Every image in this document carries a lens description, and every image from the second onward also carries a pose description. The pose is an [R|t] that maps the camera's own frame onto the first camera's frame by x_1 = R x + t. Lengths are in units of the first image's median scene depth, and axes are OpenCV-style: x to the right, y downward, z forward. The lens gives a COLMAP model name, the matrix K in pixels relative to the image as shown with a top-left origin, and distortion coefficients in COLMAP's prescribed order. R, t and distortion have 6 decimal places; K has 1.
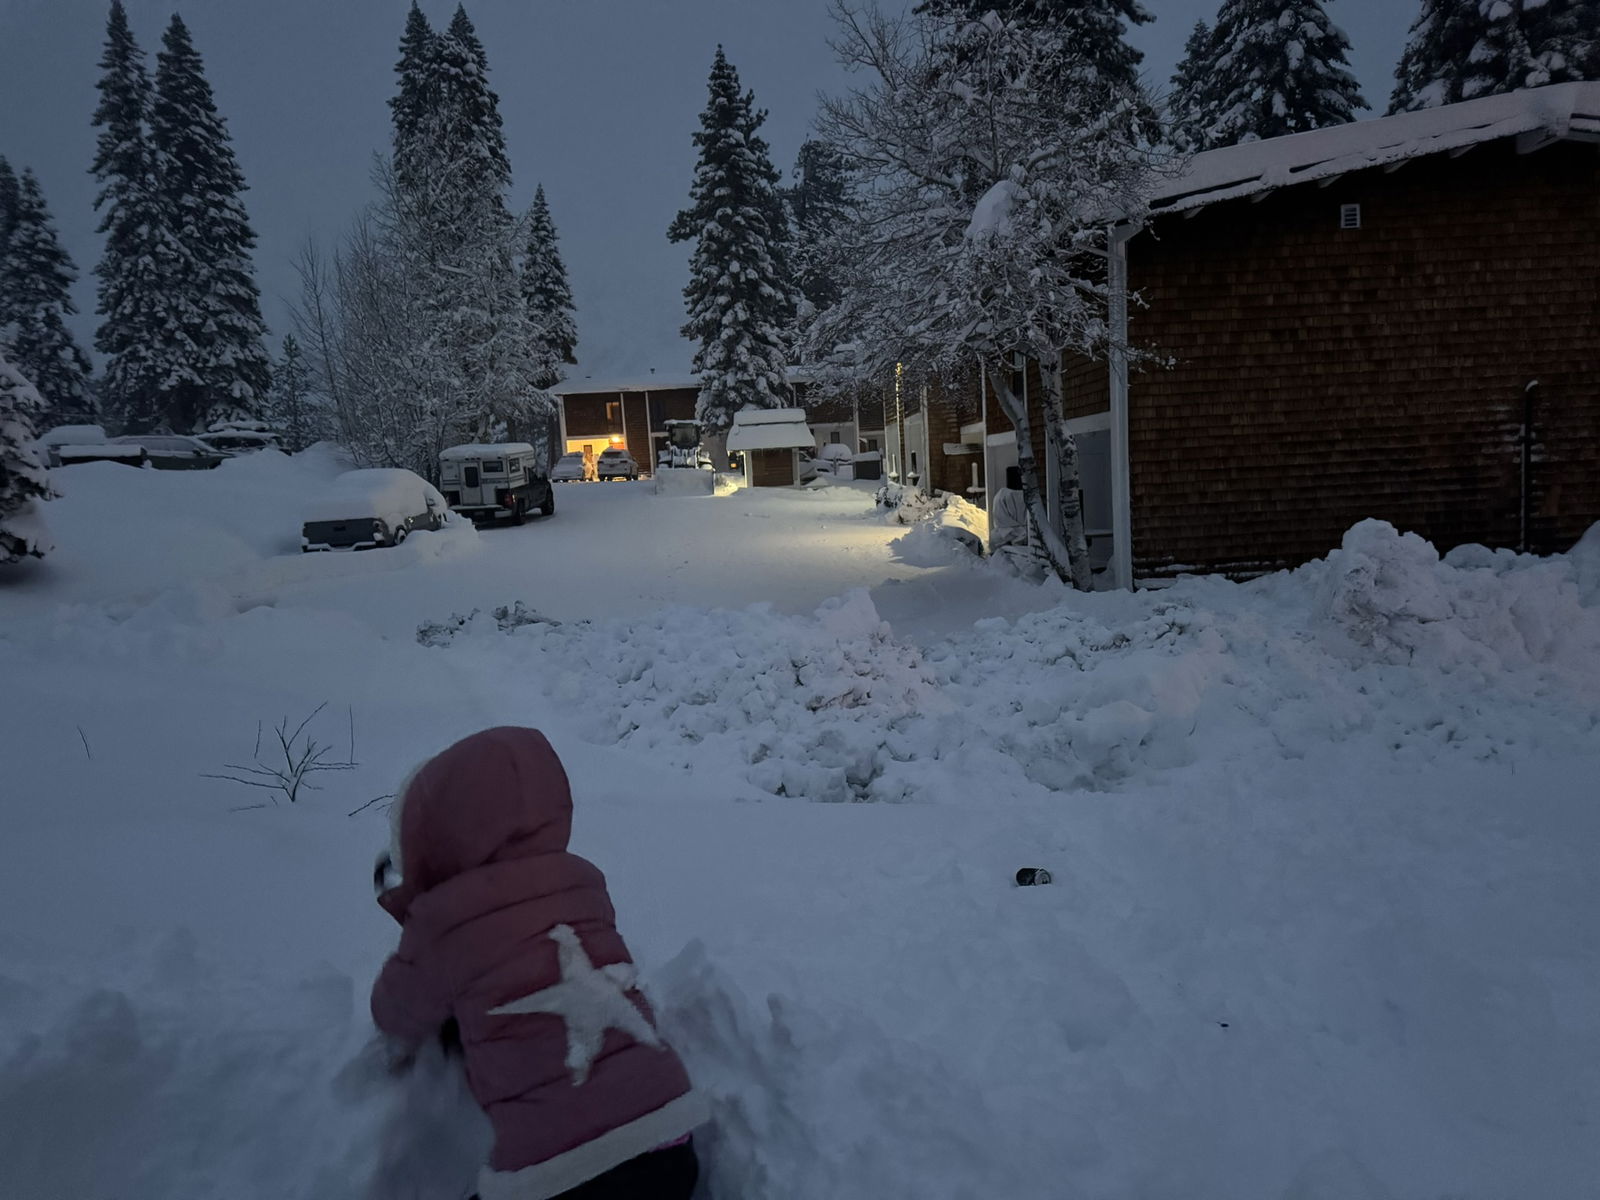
lens RADIAL K [[1087.1, 0, 800.0], [0, 1087.1, 600.0], [0, 0, 1]] dist [0.104099, -0.146027]
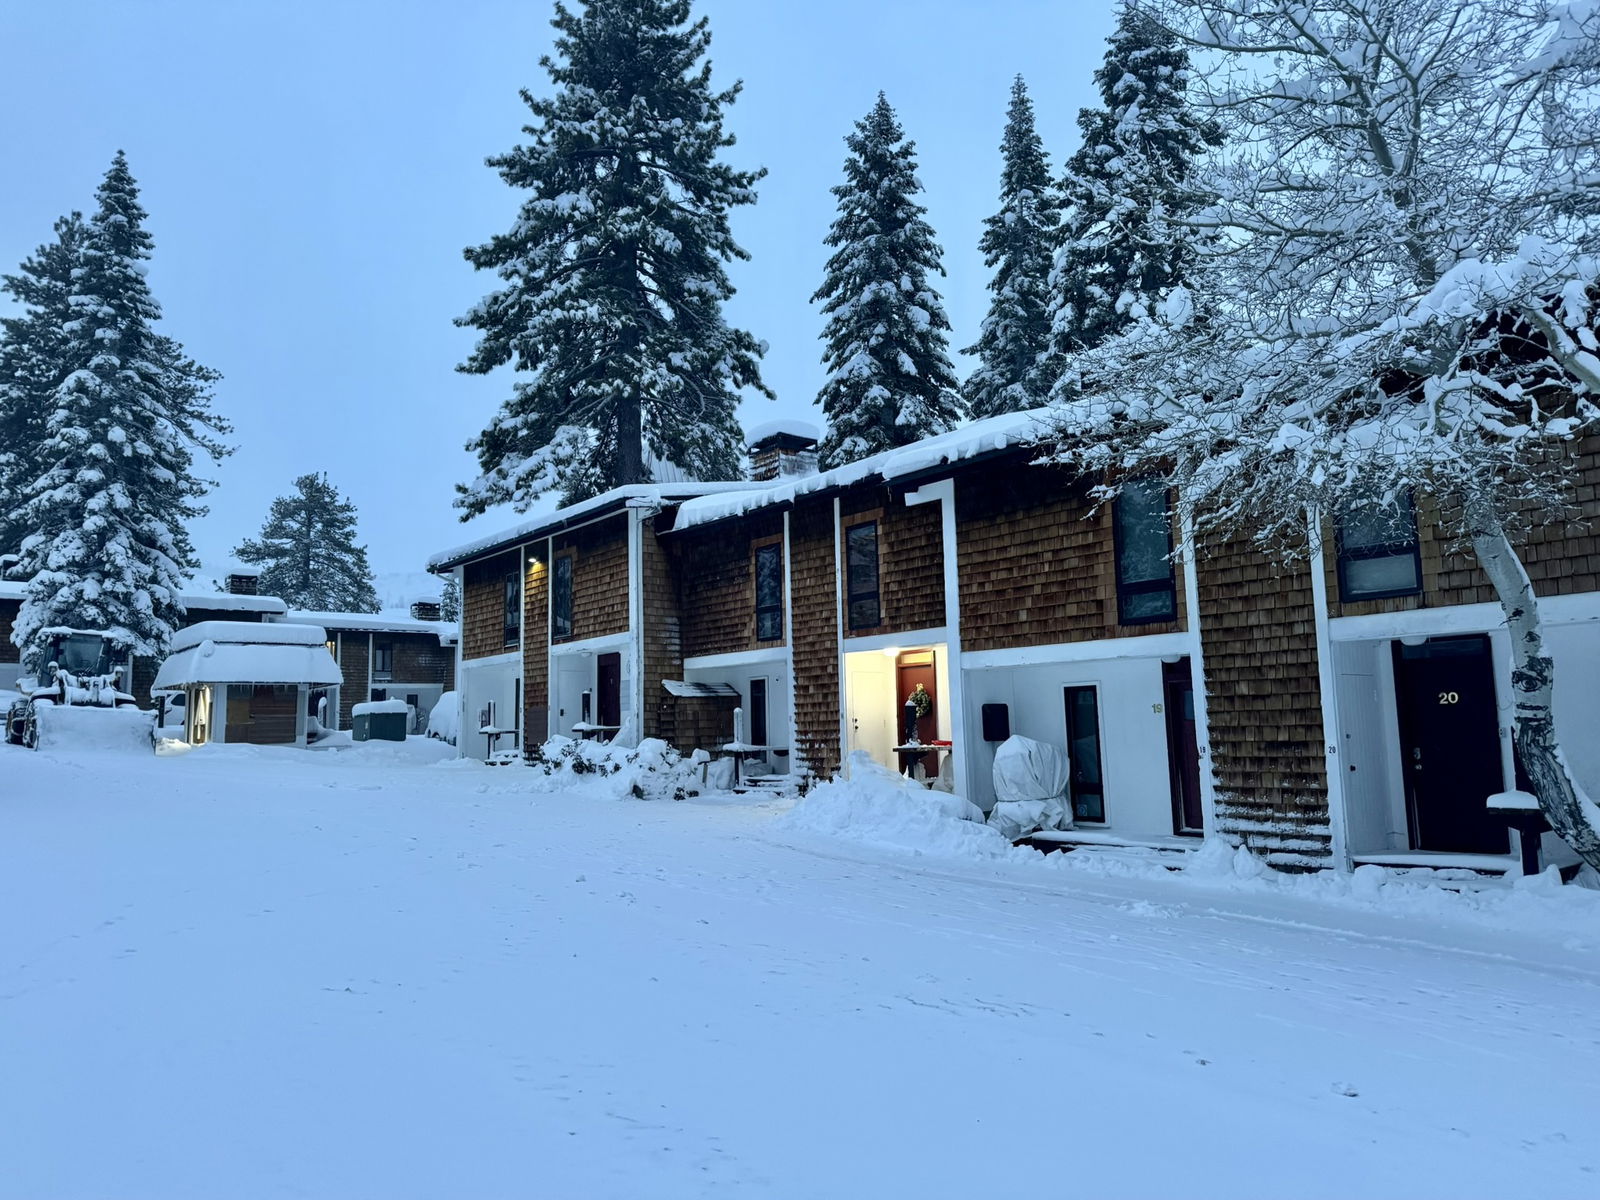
lens RADIAL K [[1087.1, 0, 800.0], [0, 1087.1, 600.0], [0, 0, 1]] dist [0.104099, -0.146027]
pose [[0.806652, 0.108260, 0.581027, -0.106304], [0.044071, 0.969326, -0.241794, -0.012868], [-0.589382, 0.220650, 0.777138, 0.220930]]
